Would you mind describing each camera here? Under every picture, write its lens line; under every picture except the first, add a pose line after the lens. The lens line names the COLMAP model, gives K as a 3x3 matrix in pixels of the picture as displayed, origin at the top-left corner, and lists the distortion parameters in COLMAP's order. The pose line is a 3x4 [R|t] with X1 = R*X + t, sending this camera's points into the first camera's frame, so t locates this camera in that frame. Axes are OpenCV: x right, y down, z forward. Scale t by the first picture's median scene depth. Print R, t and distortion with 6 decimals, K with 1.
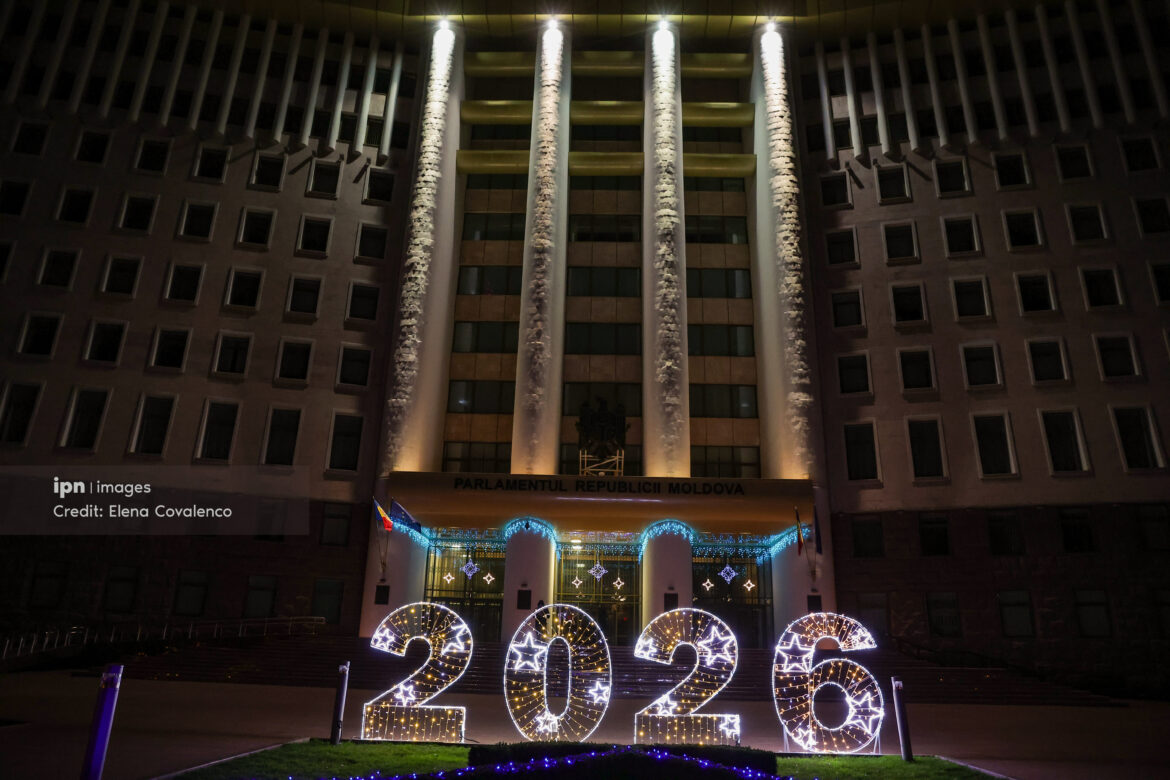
lens RADIAL K [[823.1, 0, 573.8], [0, 823.1, 397.1], [0, 0, 1]] dist [-0.083409, 0.019147]
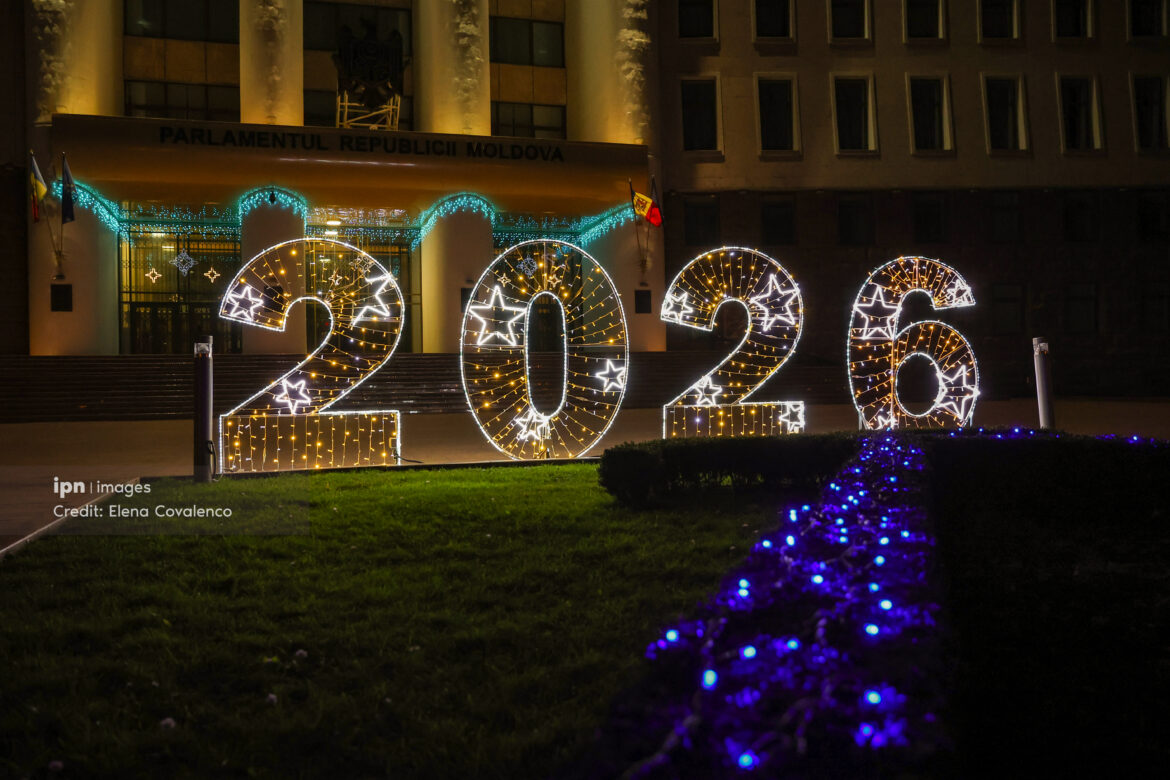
lens RADIAL K [[970.9, 0, 576.0], [0, 970.9, 412.0], [0, 0, 1]] dist [-0.089405, 0.084043]
pose [[0.947678, -0.050497, 0.315210, -0.078902], [-0.056409, 0.945383, 0.321044, 0.049148], [-0.314206, -0.322027, 0.893070, 0.107383]]
